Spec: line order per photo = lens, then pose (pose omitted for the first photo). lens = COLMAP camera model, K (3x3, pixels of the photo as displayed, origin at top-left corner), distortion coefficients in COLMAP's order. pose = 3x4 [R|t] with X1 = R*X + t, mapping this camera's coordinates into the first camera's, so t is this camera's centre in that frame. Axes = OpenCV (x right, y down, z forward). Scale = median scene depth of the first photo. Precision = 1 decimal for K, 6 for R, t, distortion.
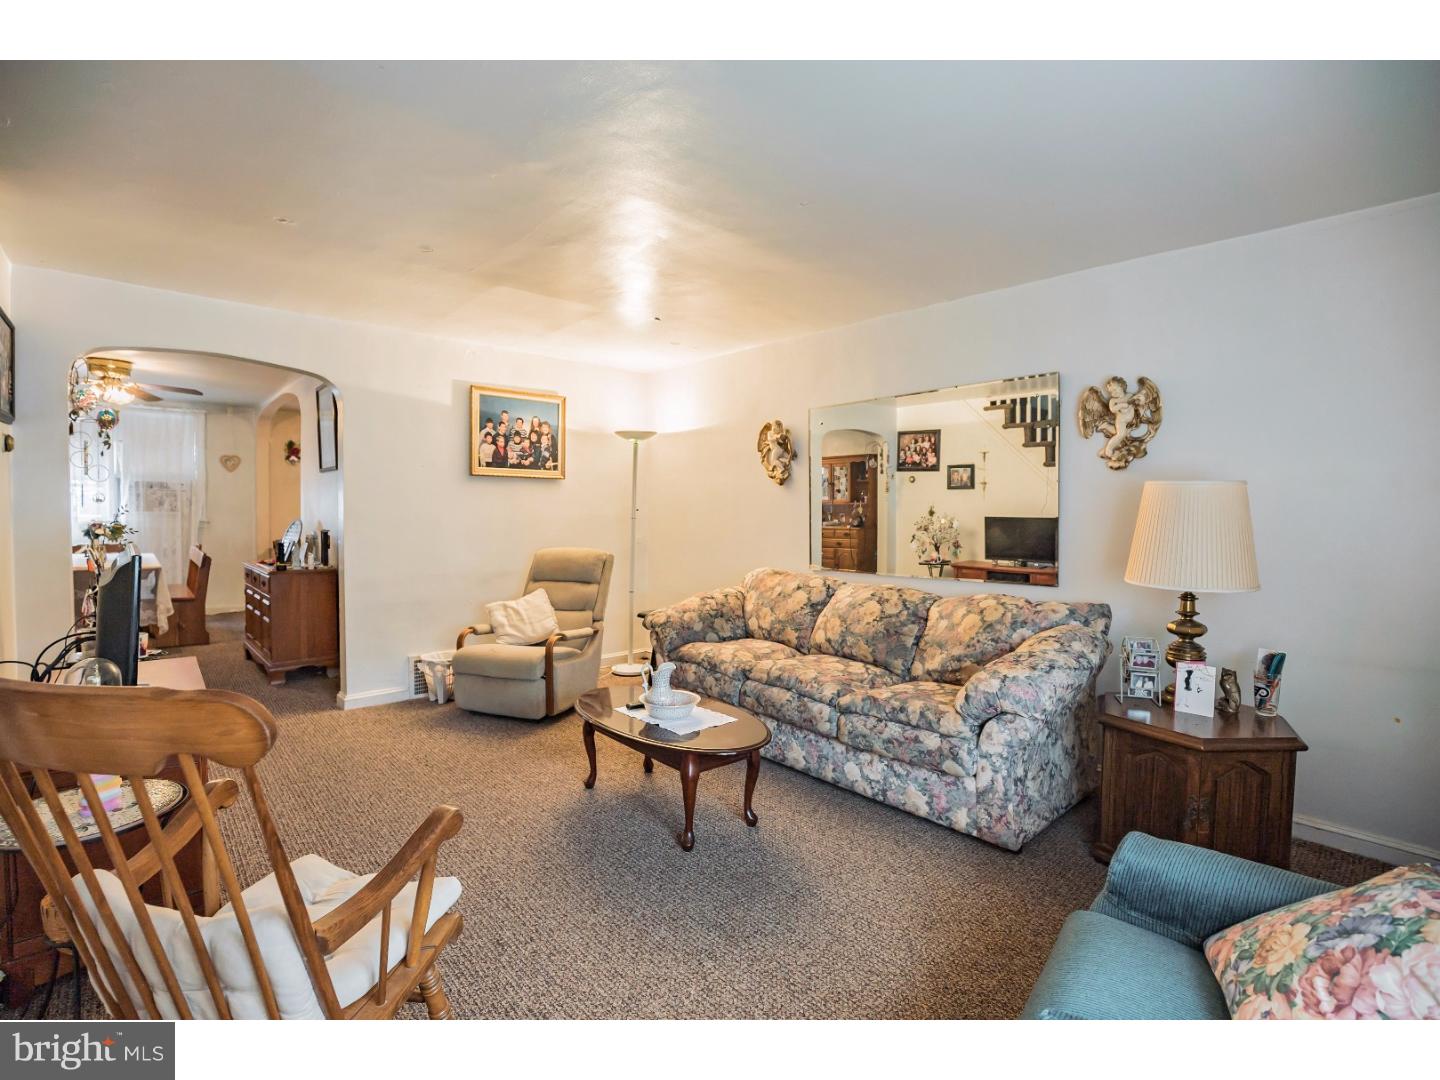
lens RADIAL K [[706.7, 0, 720.0], [0, 706.7, 540.0], [0, 0, 1]] dist [-0.031405, 0.000146]
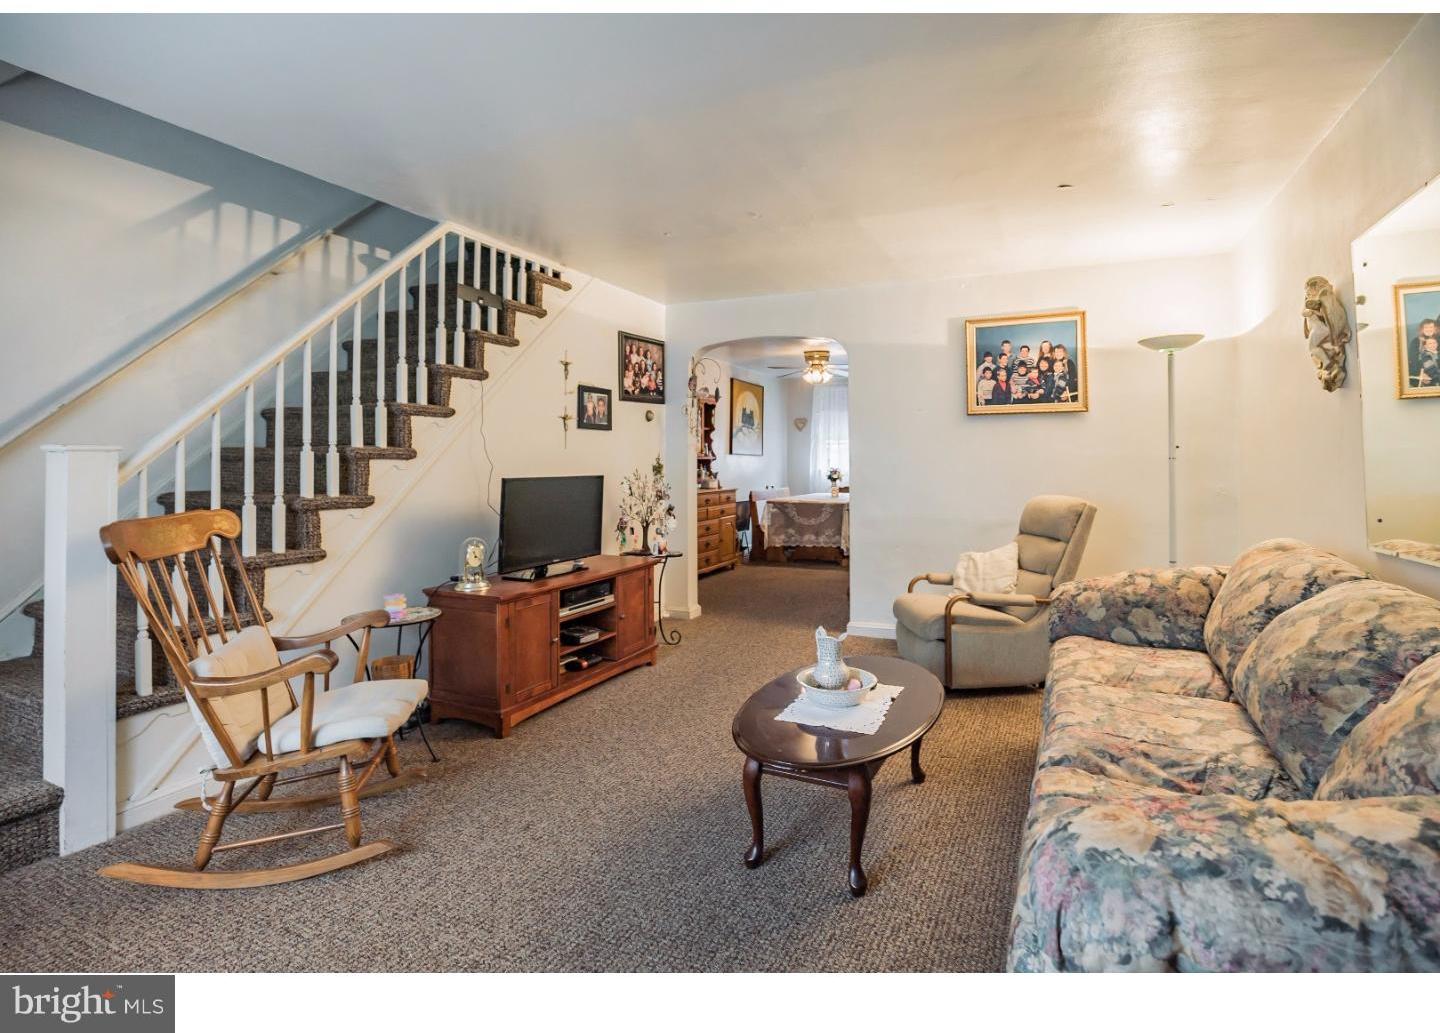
lens RADIAL K [[677.2, 0, 722.5], [0, 677.2, 450.1], [0, 0, 1]] dist [-0.036813, 0.000110]
pose [[0.406959, -0.029807, -0.912960, 0.333255], [-0.027930, 0.998594, -0.045053, 0.004425], [0.913019, 0.043834, 0.405554, 0.335944]]
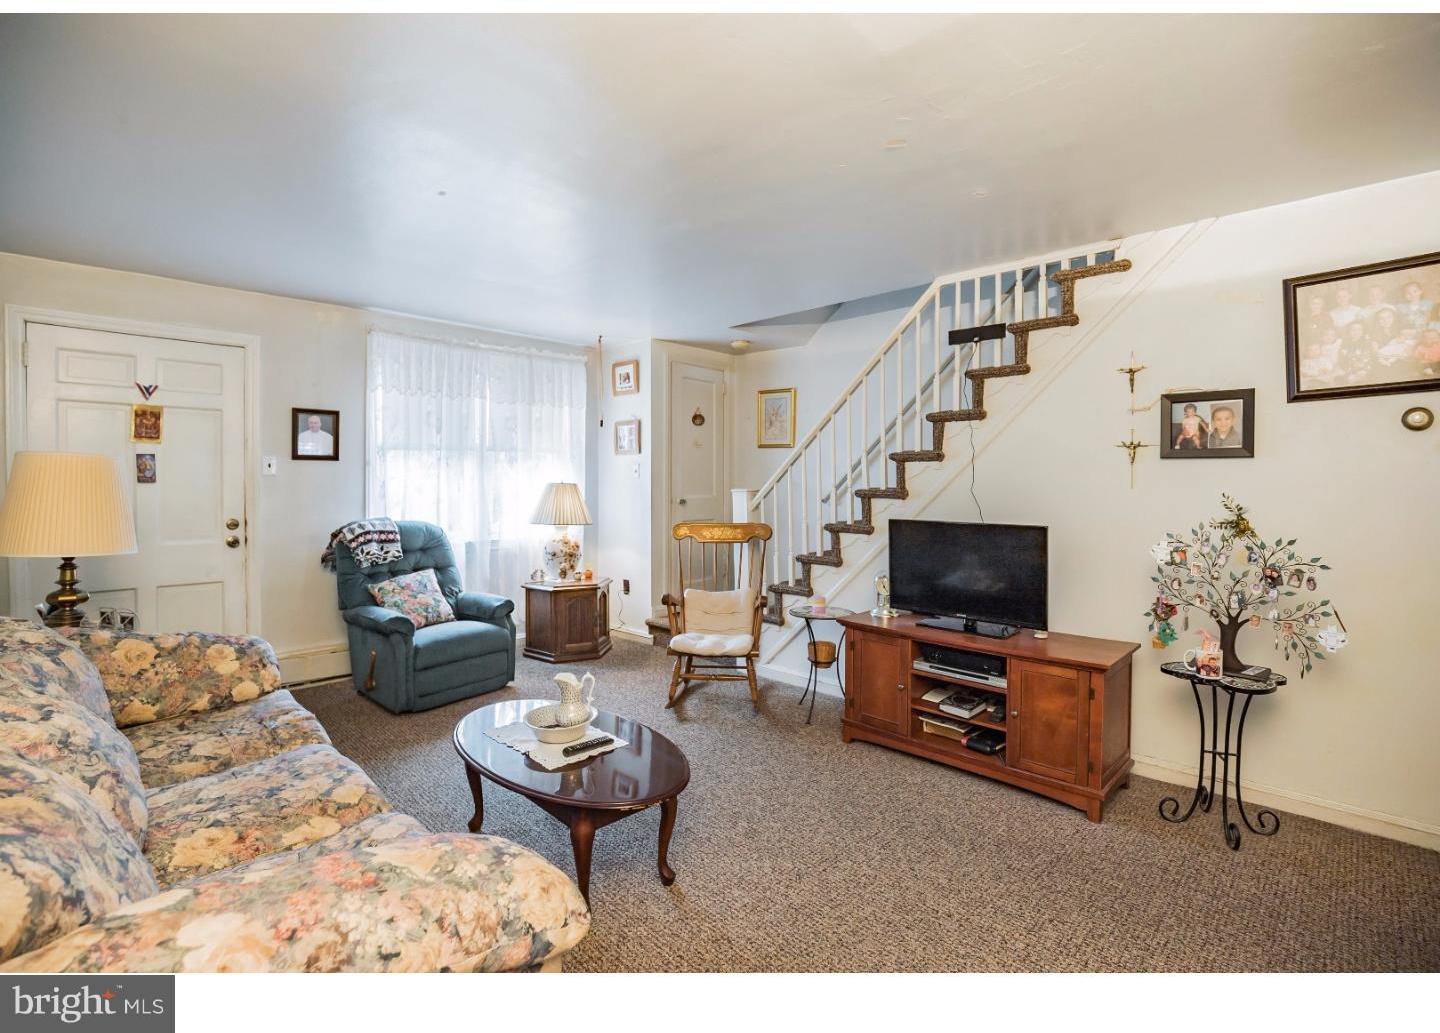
lens RADIAL K [[670.9, 0, 720.2], [0, 670.9, 488.7], [0, 0, 1]] dist [-0.034234, 0.000067]
pose [[-0.994176, -0.014053, -0.106847, -0.107083], [-0.019503, 0.998552, 0.050135, -0.055843], [0.105988, 0.051927, -0.993011, 1.091479]]
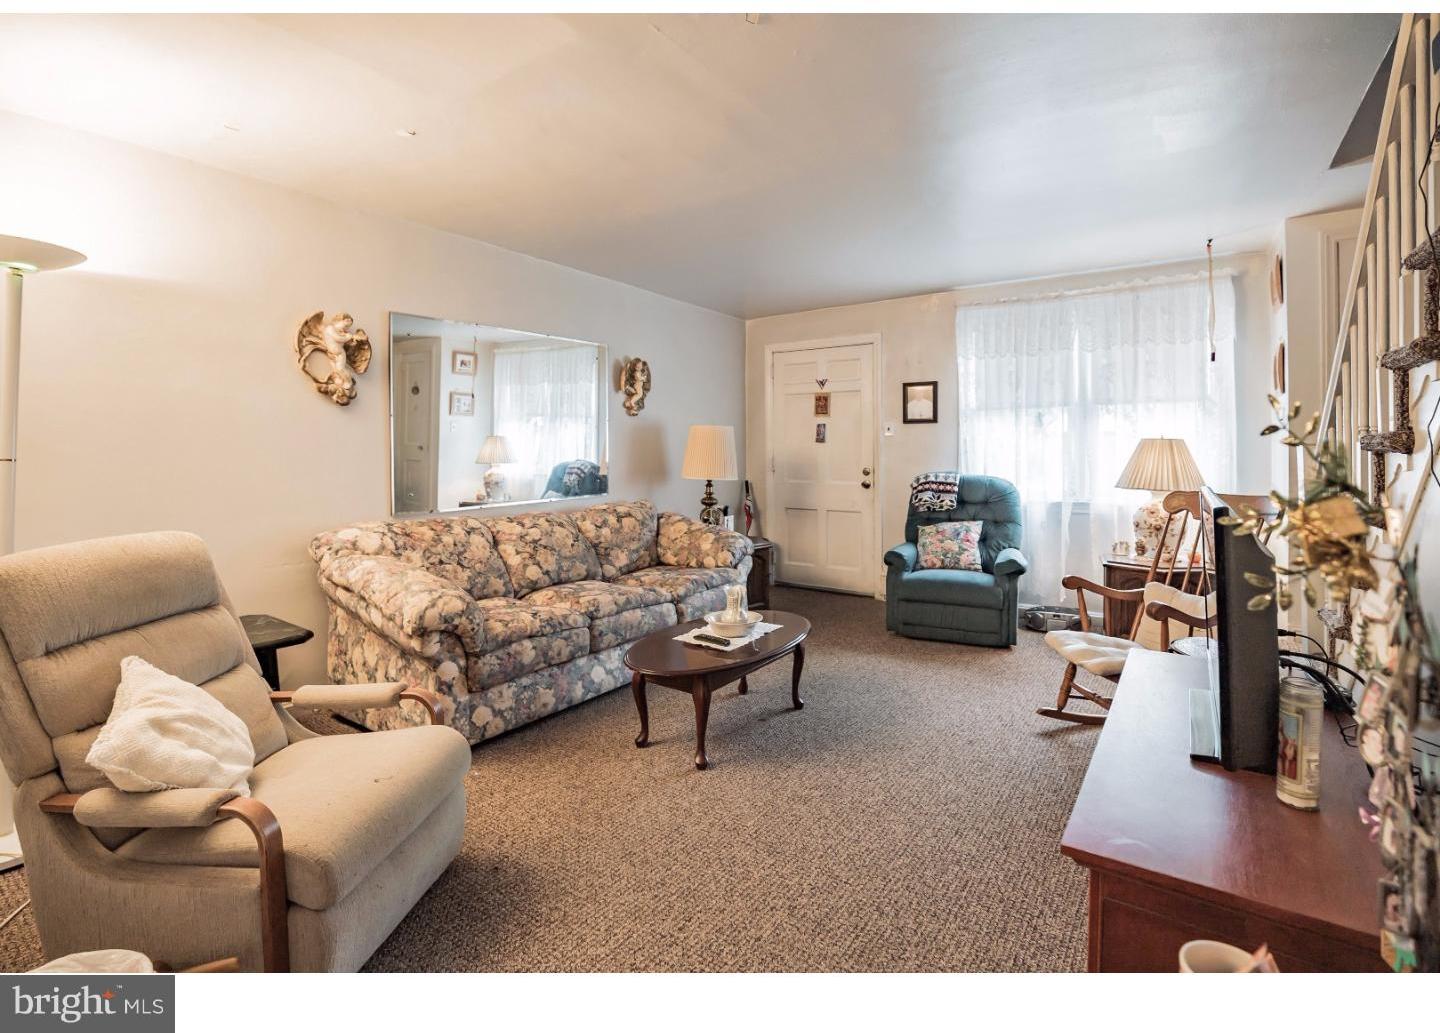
lens RADIAL K [[677.2, 0, 722.5], [0, 677.2, 450.1], [0, 0, 1]] dist [-0.036813, 0.000110]
pose [[-0.268260, -0.008836, 0.963306, -0.635635], [0.038327, 0.999068, 0.019837, -0.030063], [-0.962584, 0.042242, -0.267671, 0.777022]]
